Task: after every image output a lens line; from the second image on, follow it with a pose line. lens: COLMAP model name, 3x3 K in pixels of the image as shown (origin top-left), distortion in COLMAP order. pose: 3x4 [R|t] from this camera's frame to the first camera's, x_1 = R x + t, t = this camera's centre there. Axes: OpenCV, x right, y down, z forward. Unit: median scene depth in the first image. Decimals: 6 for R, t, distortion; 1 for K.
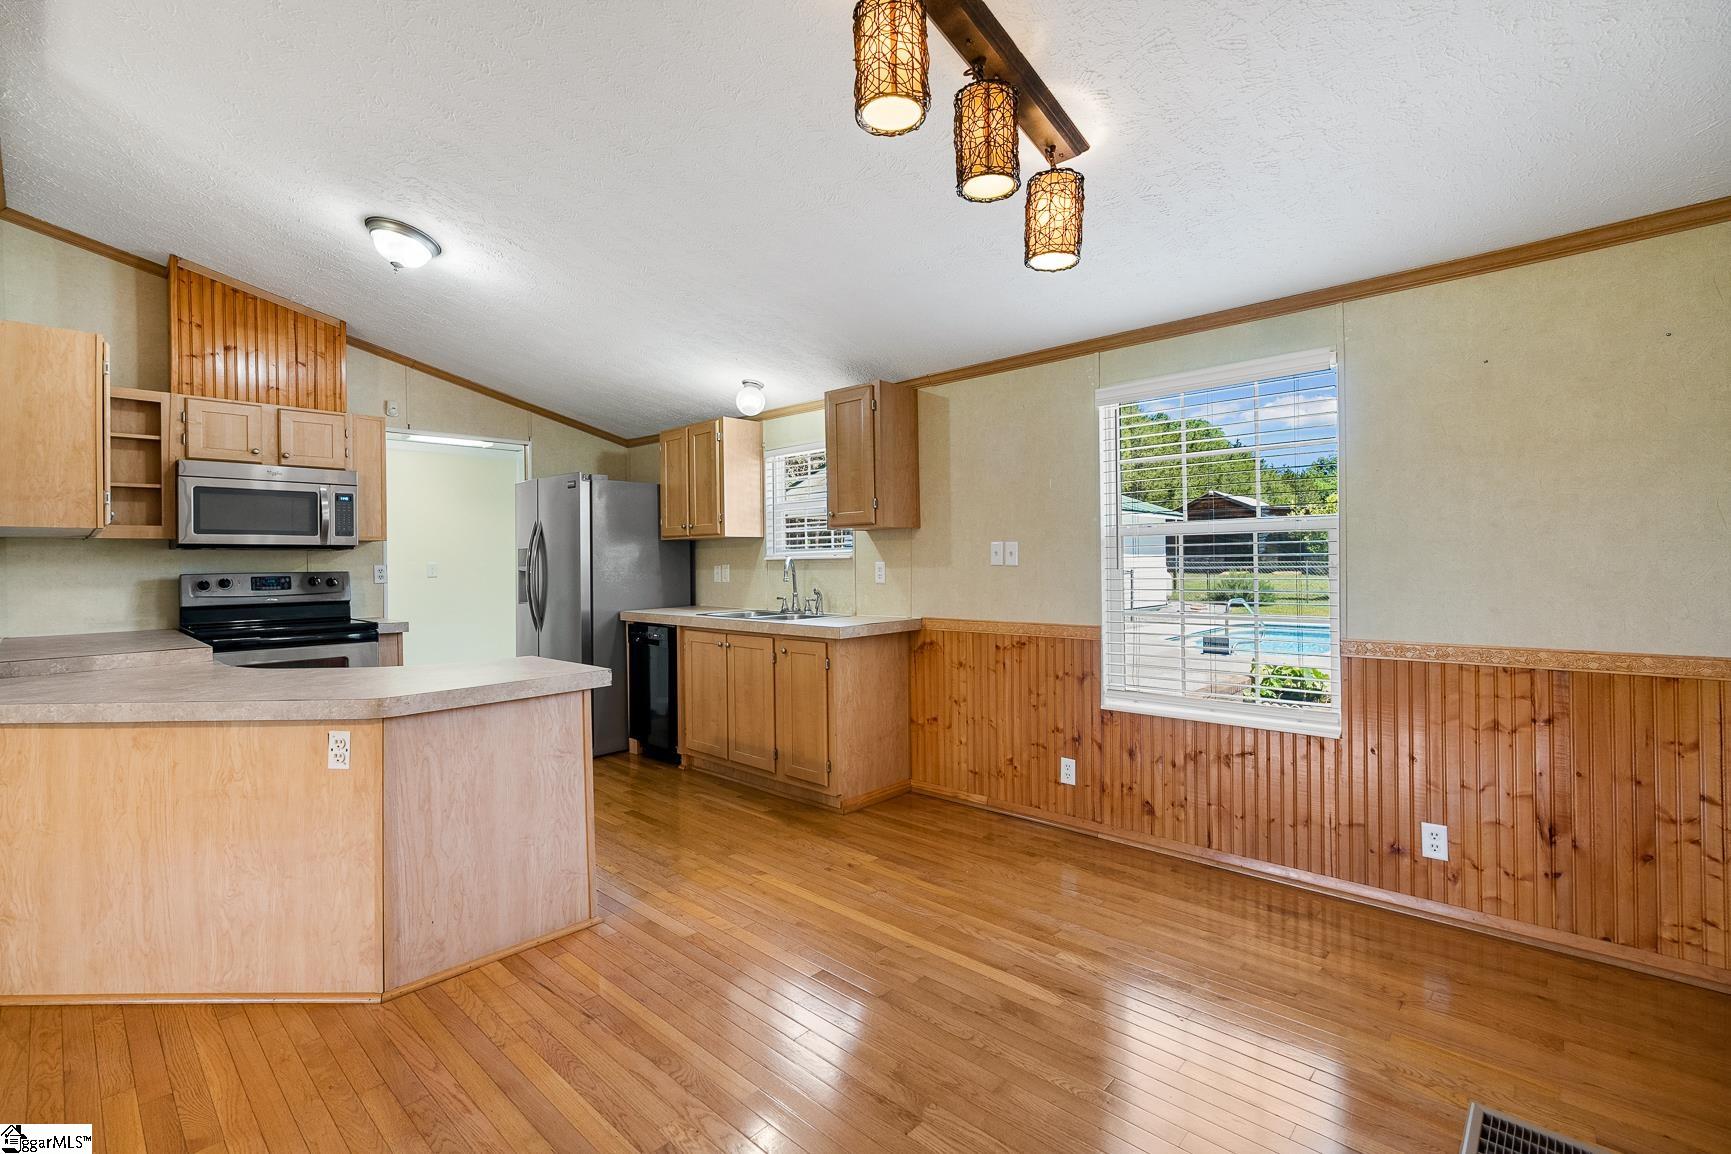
lens RADIAL K [[775.7, 0, 866.9], [0, 775.7, 559.1], [0, 0, 1]] dist [-0.013920, 0.005736]
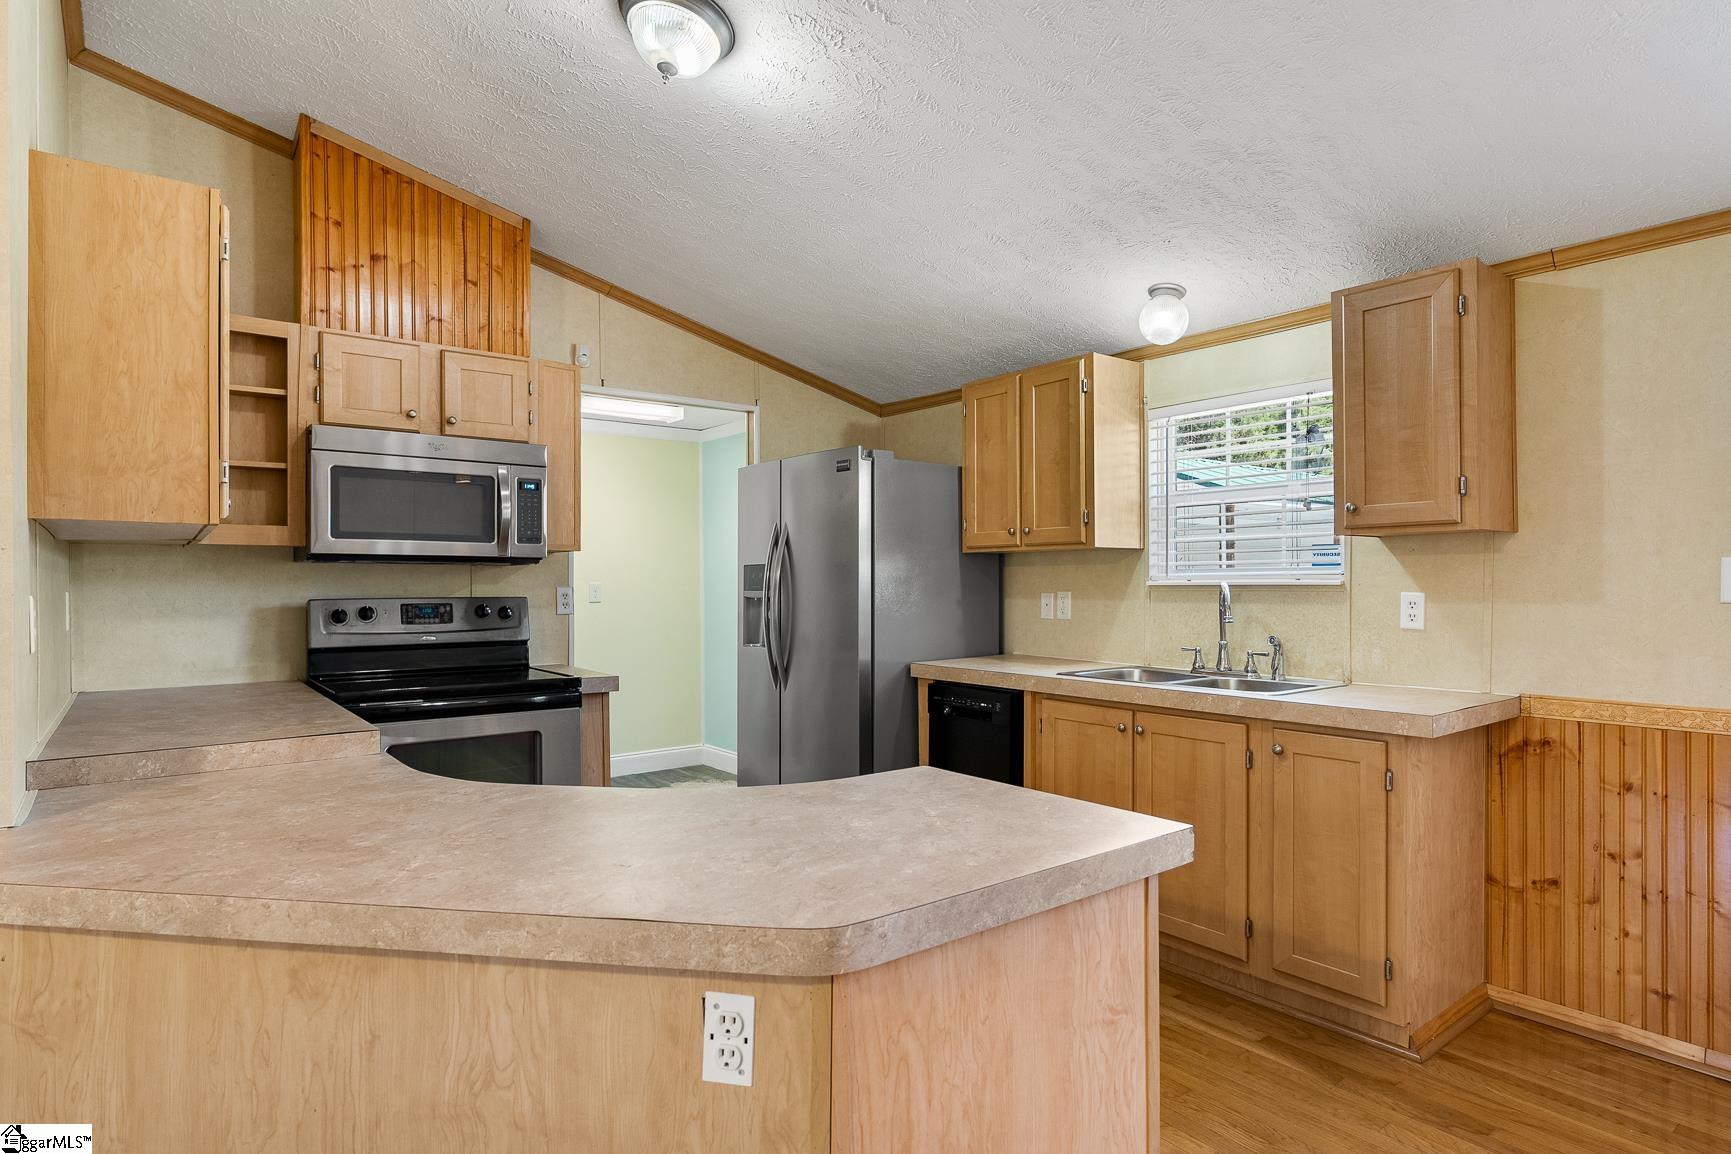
lens RADIAL K [[939.9, 0, 863.8], [0, 939.9, 583.5], [0, 0, 1]] dist [-0.013945, 0.009976]
pose [[0.987349, 0.010071, -0.158241, -0.301412], [-0.009375, 0.999943, 0.005142, -0.002781], [0.158283, -0.003594, 0.987387, 0.286626]]
